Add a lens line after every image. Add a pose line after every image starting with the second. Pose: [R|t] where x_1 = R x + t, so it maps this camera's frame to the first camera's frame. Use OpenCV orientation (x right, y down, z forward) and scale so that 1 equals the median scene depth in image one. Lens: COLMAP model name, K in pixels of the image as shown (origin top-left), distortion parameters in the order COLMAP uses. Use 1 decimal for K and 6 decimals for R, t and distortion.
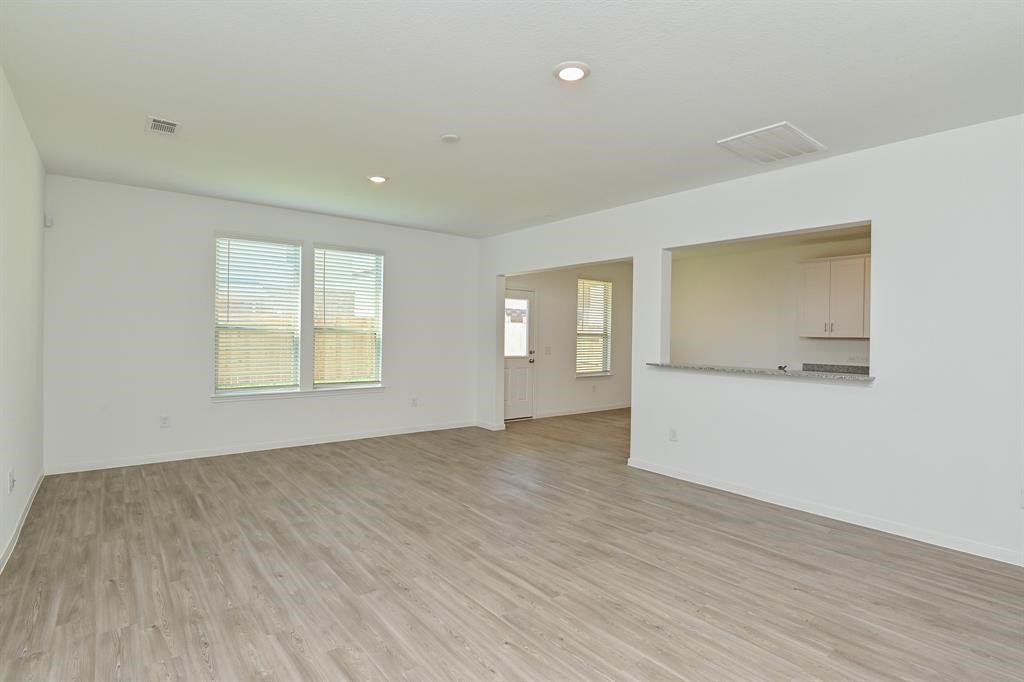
lens RADIAL K [[505.1, 0, 515.9], [0, 505.1, 334.4], [0, 0, 1]] dist [-0.022476, -0.003977]
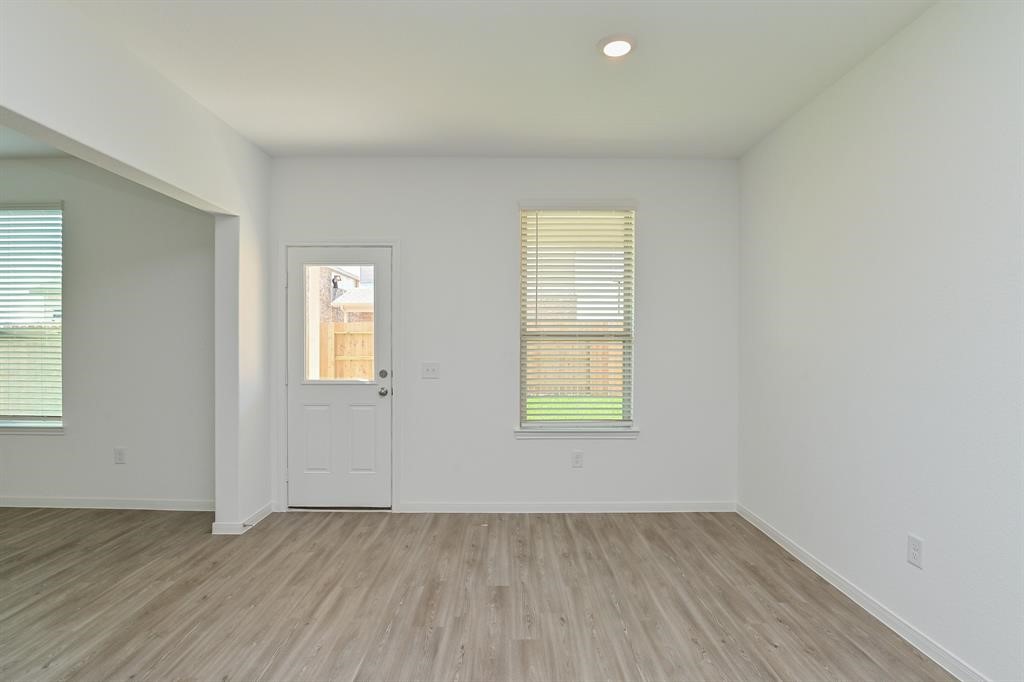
lens RADIAL K [[505.1, 0, 509.7], [0, 505.1, 347.8], [0, 0, 1]] dist [-0.022476, -0.003977]
pose [[0.780530, -0.006427, -0.625085, 0.814294], [0.010192, 0.999945, 0.002445, 0.020889], [0.625035, -0.008279, 0.780553, 1.354528]]
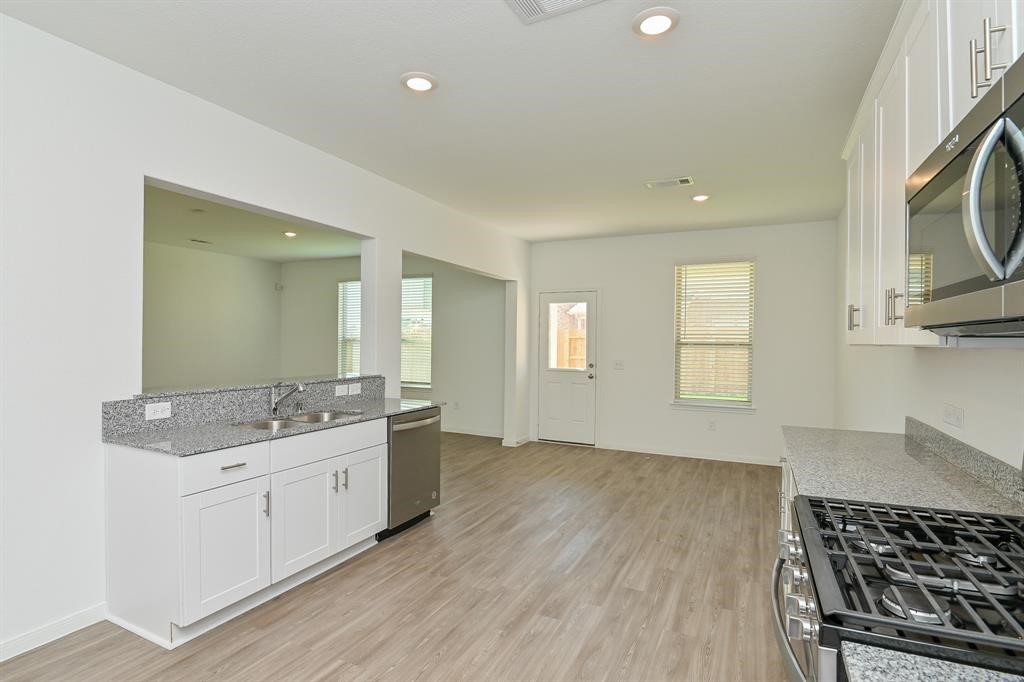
lens RADIAL K [[505.1, 0, 512.3], [0, 505.1, 343.9], [0, 0, 1]] dist [-0.022476, -0.003977]
pose [[0.427064, -0.006309, -0.904199, 1.375810], [-0.004004, 0.999953, -0.008868, 0.015427], [0.904212, 0.007408, 0.427019, 1.033922]]
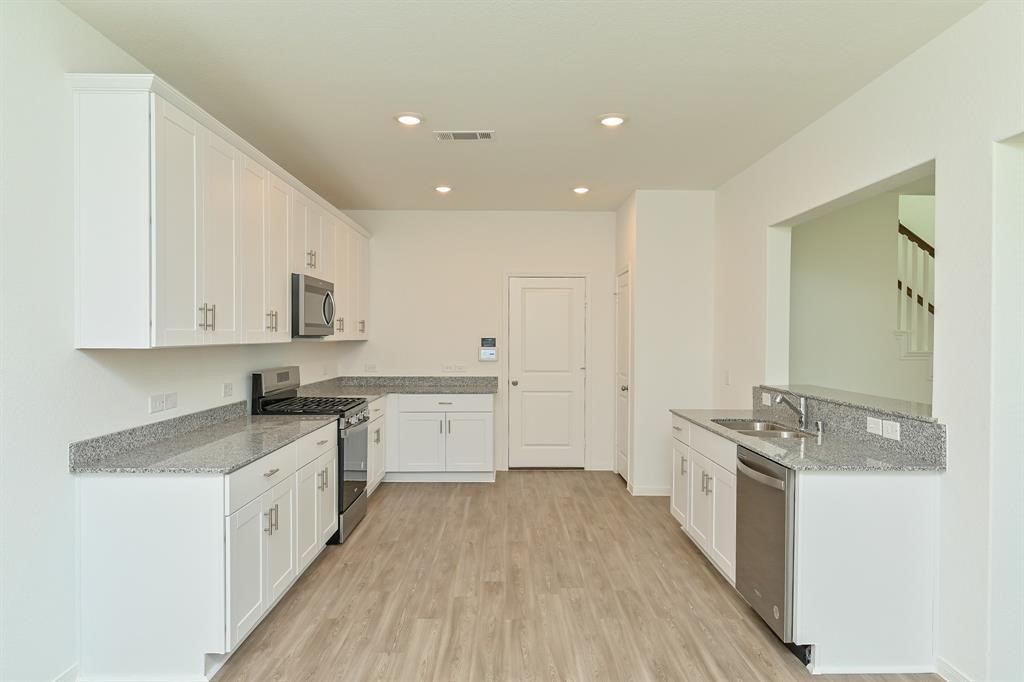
lens RADIAL K [[639.3, 0, 517.0], [0, 639.3, 340.6], [0, 0, 1]] dist [0.007948, -0.000927]
pose [[-0.788268, -0.024489, 0.614844, 0.300156], [-0.017030, 0.999693, 0.017983, -0.015231], [-0.615096, 0.003705, -0.788444, 1.998656]]
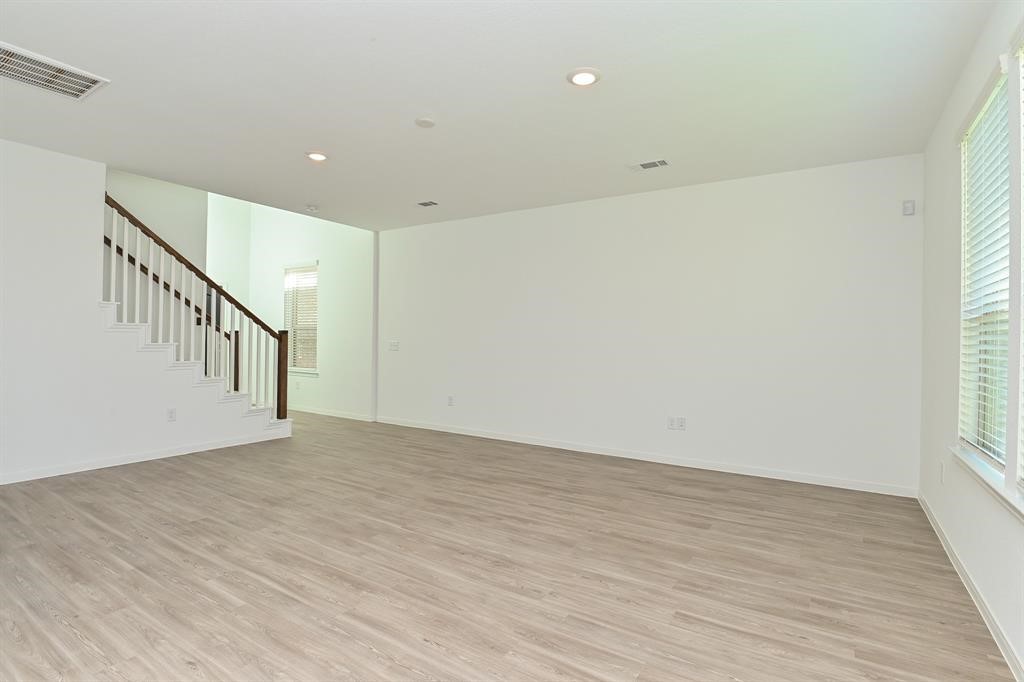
lens RADIAL K [[505.1, 0, 514.8], [0, 505.1, 340.1], [0, 0, 1]] dist [-0.022476, -0.003977]
pose [[-0.948574, -0.026855, -0.315414, 0.000589], [-0.027797, 0.999612, -0.001512, 0.031124], [0.315332, 0.007334, -0.948953, 1.698086]]
